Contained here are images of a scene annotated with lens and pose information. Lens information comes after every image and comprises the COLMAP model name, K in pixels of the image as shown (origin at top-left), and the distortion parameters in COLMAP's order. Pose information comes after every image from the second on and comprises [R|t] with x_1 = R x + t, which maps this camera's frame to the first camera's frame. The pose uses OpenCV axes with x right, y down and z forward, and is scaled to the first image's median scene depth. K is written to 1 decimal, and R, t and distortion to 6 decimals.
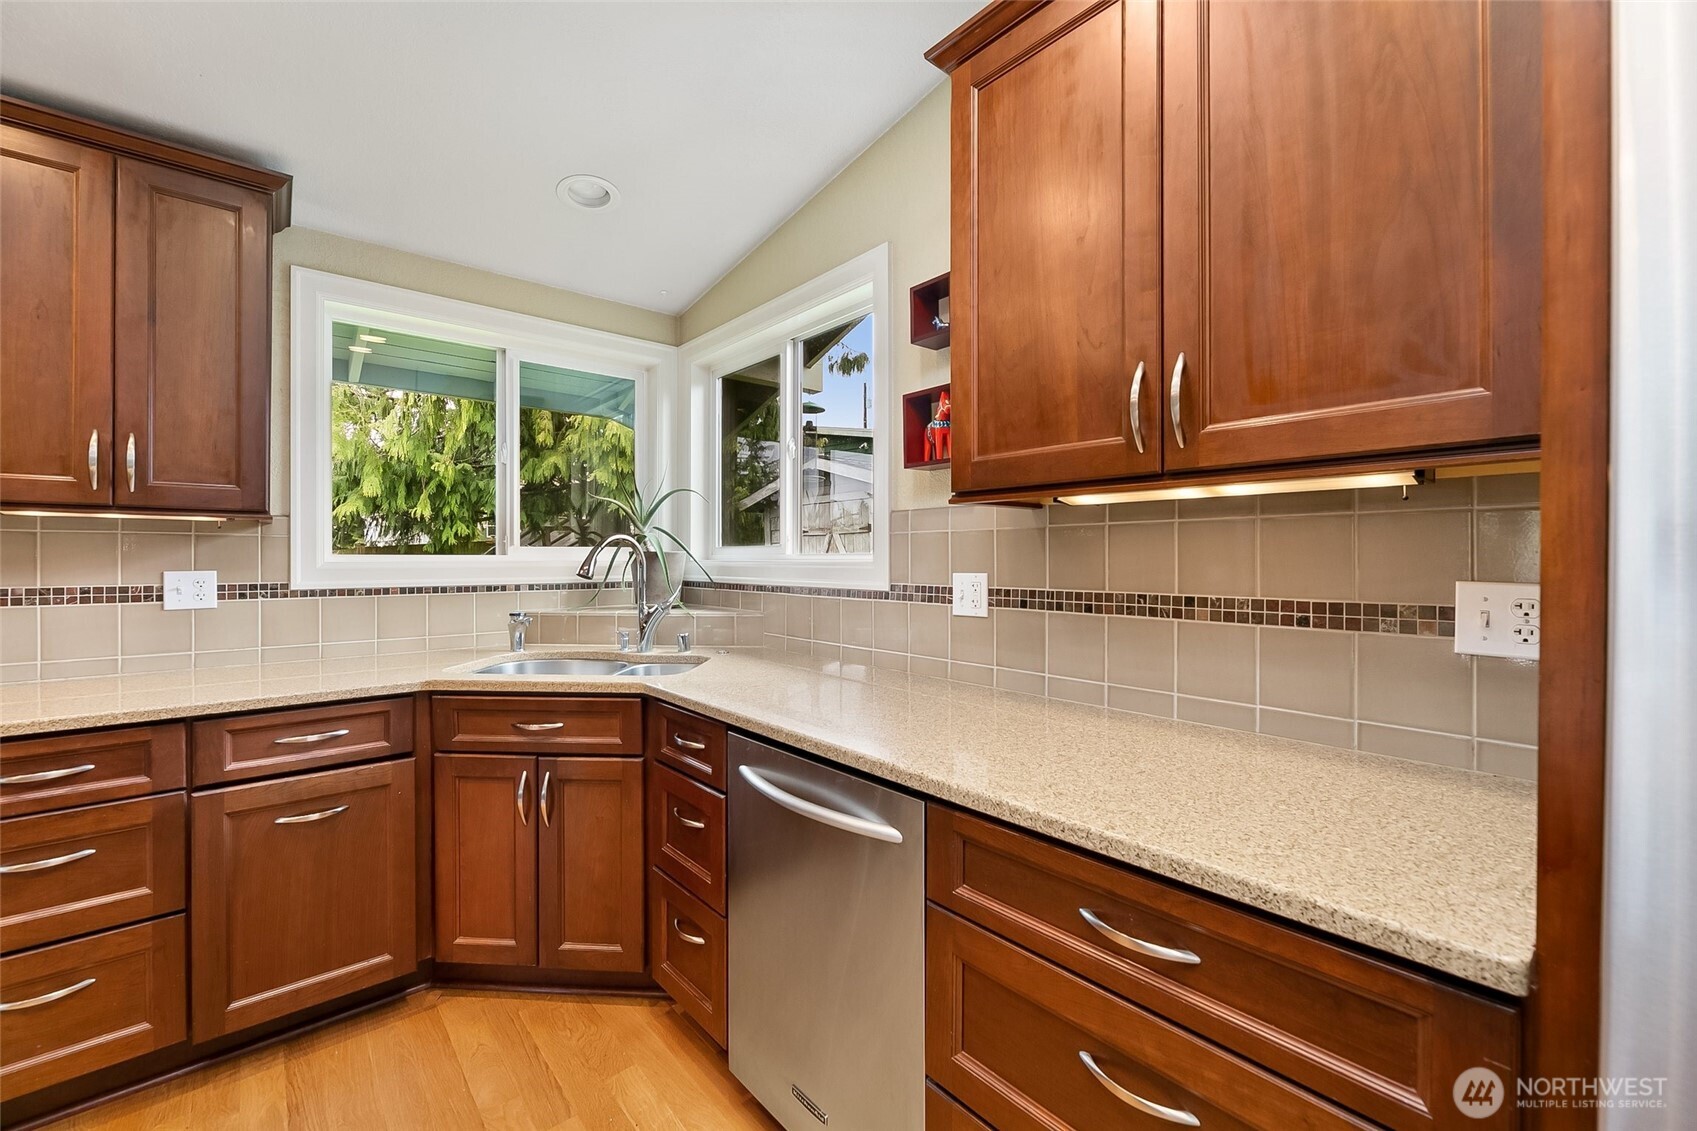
lens RADIAL K [[684.3, 0, 858.2], [0, 684.3, 562.6], [0, 0, 1]] dist [0.000568, -0.000069]
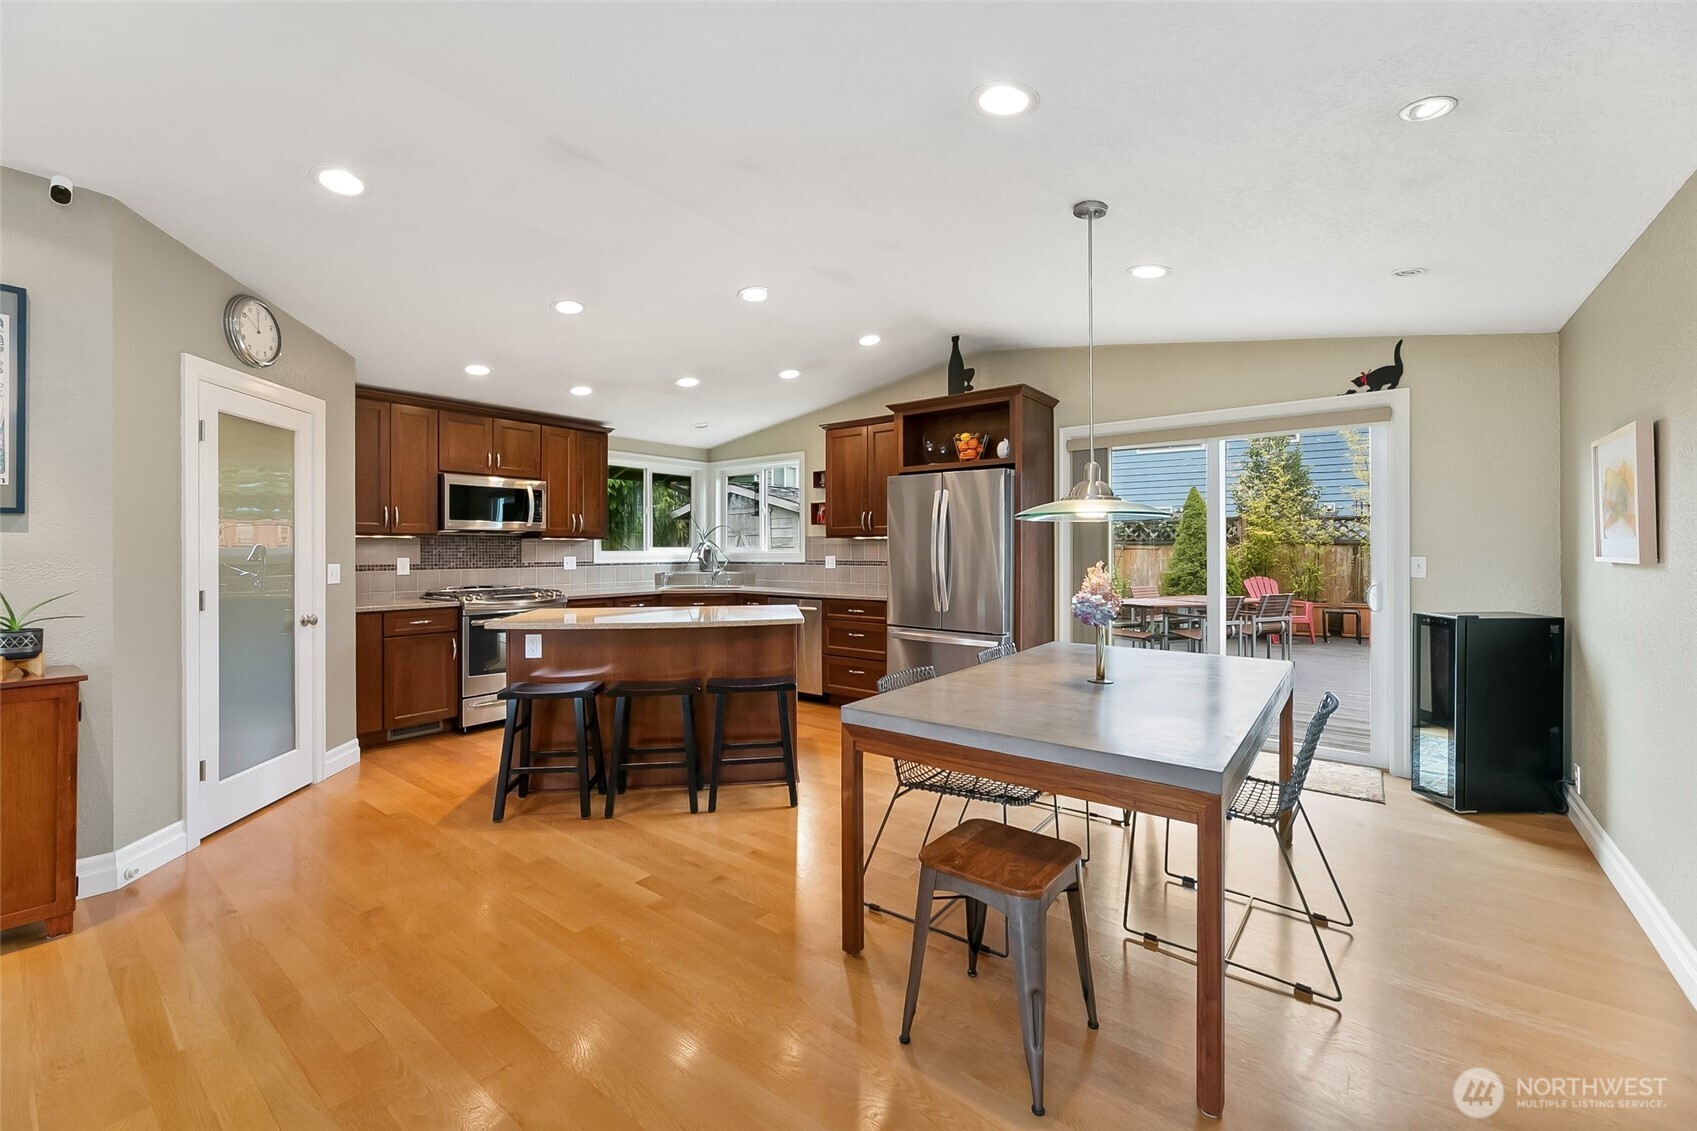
lens RADIAL K [[684.3, 0, 845.1], [0, 684.3, 553.9], [0, 0, 1]] dist [0.000568, -0.000069]
pose [[0.982895, -0.003632, 0.184130, -0.389354], [0.003037, 0.999989, 0.003513, -0.007347], [-0.184140, -0.002894, 0.982896, -2.347435]]
